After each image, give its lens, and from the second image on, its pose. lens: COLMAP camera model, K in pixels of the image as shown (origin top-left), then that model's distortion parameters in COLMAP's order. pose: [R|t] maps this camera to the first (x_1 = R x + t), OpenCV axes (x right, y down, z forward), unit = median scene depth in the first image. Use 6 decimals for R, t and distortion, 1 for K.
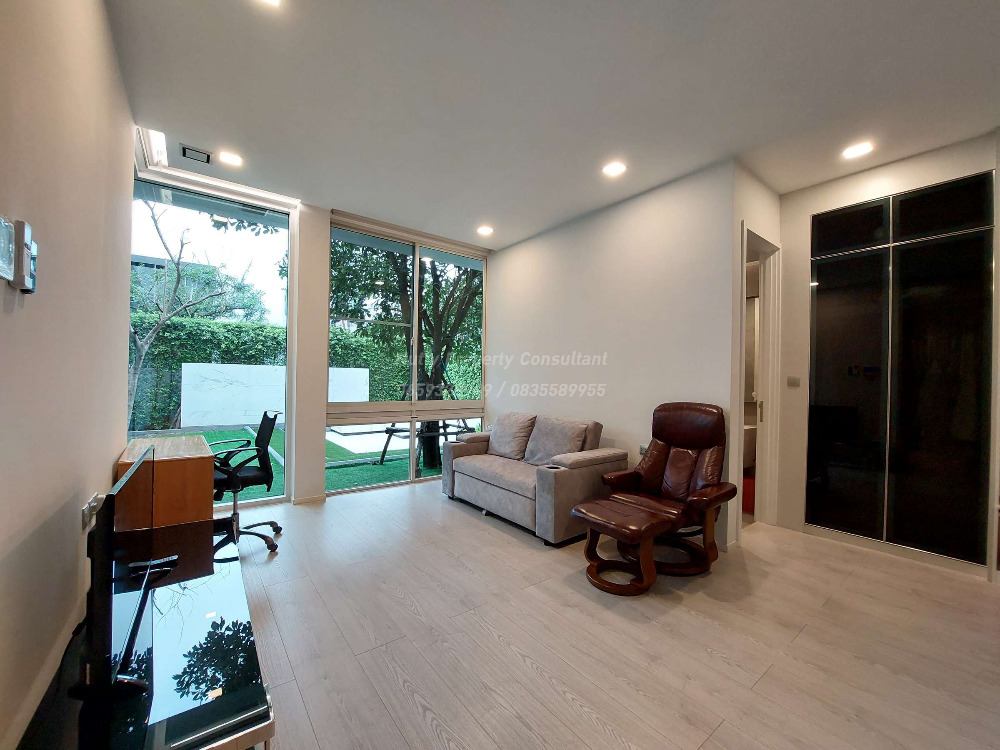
lens RADIAL K [[402.4, 0, 500.0], [0, 402.4, 375.0], [0, 0, 1]] dist [-0.016277, 0.000040]
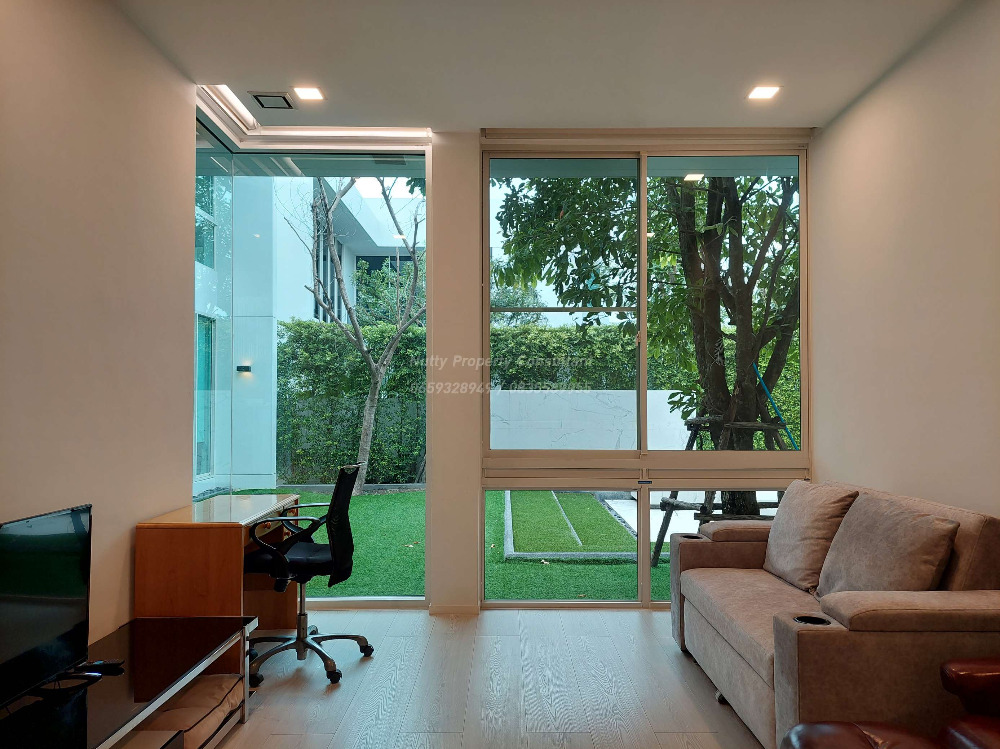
lens RADIAL K [[725.3, 0, 501.7], [0, 725.3, 385.0], [0, 0, 1]] dist [0.032698, -0.003623]
pose [[0.798948, -0.034939, -0.600385, 0.253064], [0.021645, 0.999335, -0.029352, 0.002543], [0.601011, 0.010455, 0.799172, 0.150728]]
